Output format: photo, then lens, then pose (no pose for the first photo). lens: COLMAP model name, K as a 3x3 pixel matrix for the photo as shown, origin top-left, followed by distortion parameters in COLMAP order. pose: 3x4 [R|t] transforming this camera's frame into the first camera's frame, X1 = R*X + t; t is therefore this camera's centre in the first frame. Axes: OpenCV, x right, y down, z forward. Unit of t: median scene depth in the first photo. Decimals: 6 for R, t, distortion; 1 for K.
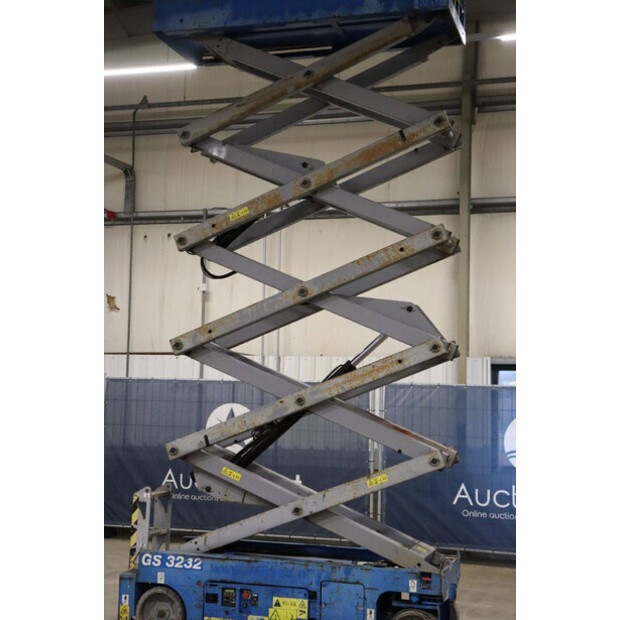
lens RADIAL K [[998.4, 0, 313.9], [0, 998.4, 310.6], [0, 0, 1]] dist [0.192778, 0.000000]
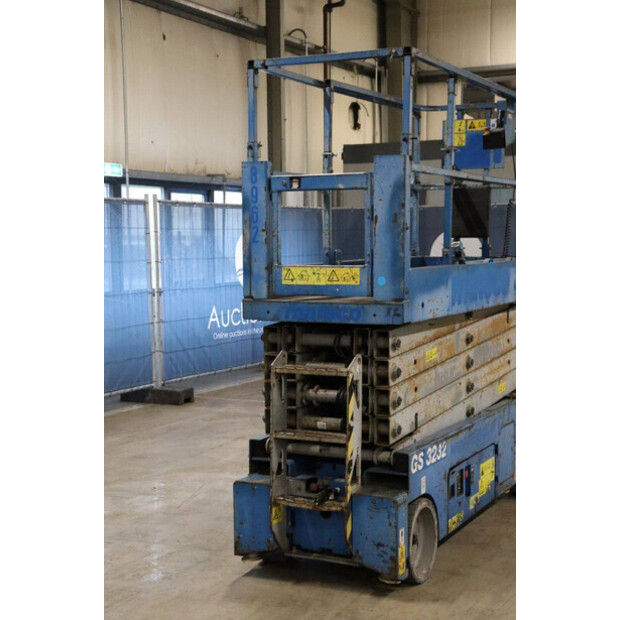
lens RADIAL K [[1066.8, 0, 320.5], [0, 1066.8, 308.4], [0, 0, 1]] dist [0.182037, 0.000000]
pose [[0.155743, -0.088376, 0.983836, -0.802641], [-0.074398, 0.992111, 0.100897, 0.091392], [-0.984992, -0.088910, 0.147939, 0.970493]]
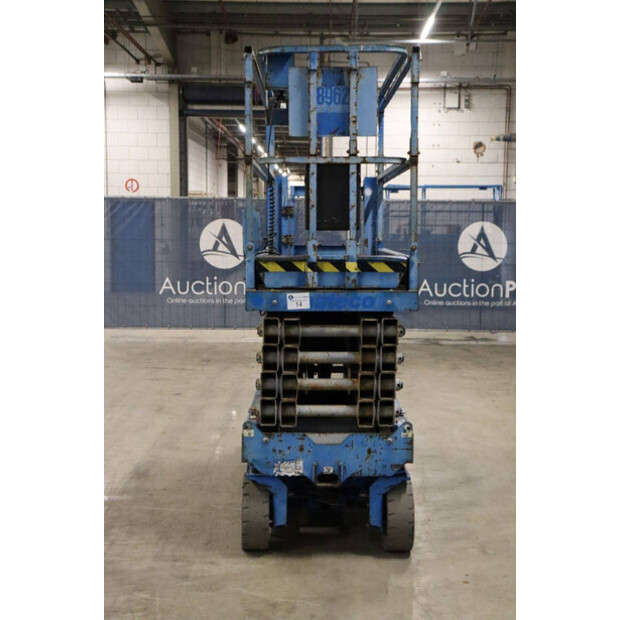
lens RADIAL K [[946.7, 0, 304.9], [0, 946.7, 309.5], [0, 0, 1]] dist [0.104071, 0.000000]
pose [[0.282569, 0.065324, -0.957020, 0.700822], [0.079809, 0.992618, 0.091318, 0.108006], [0.955921, -0.102183, 0.275270, 0.797895]]
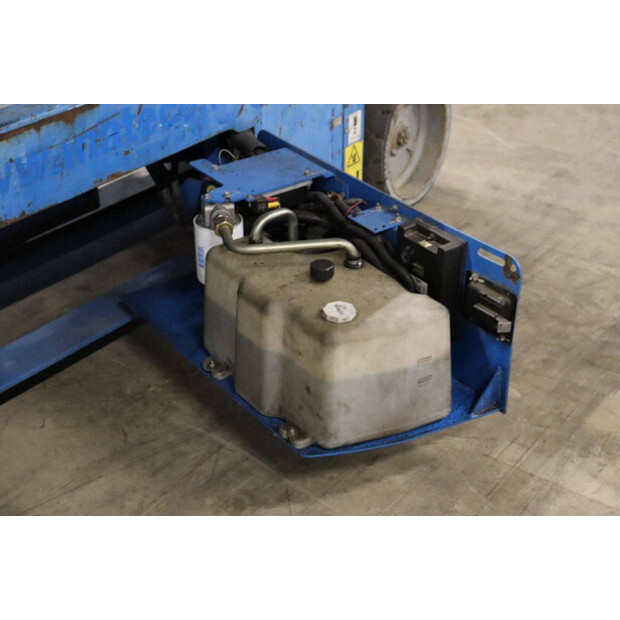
lens RADIAL K [[1116.9, 0, 312.6], [0, 1116.9, 309.0], [0, 0, 1]] dist [0.182720, 0.000000]
pose [[0.339216, -0.486905, 0.804895, -0.281013], [-0.064847, 0.841488, 0.536371, 0.131634], [-0.938471, -0.234141, 0.253872, 0.838120]]
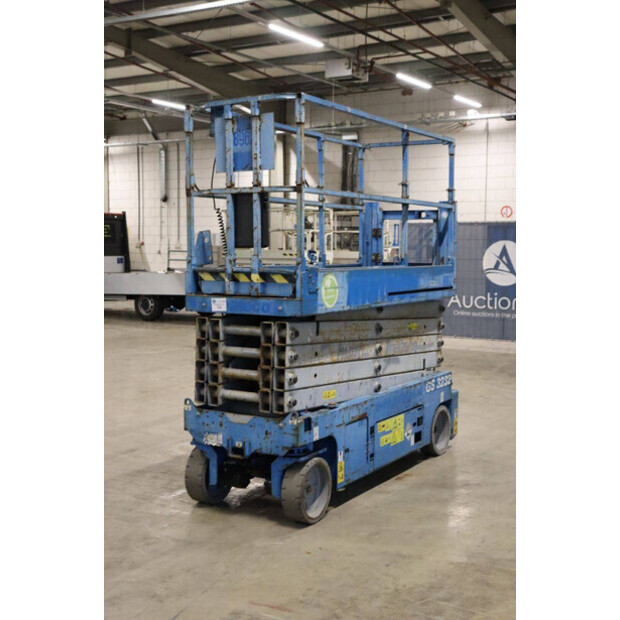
lens RADIAL K [[837.3, 0, 286.2], [0, 837.3, 308.8], [0, 0, 1]] dist [0.063407, 0.000000]
pose [[-0.277012, 0.049505, -0.959590, 0.741818], [0.070313, 0.997039, 0.031139, 0.143473], [0.958290, -0.058846, -0.279672, 1.192786]]
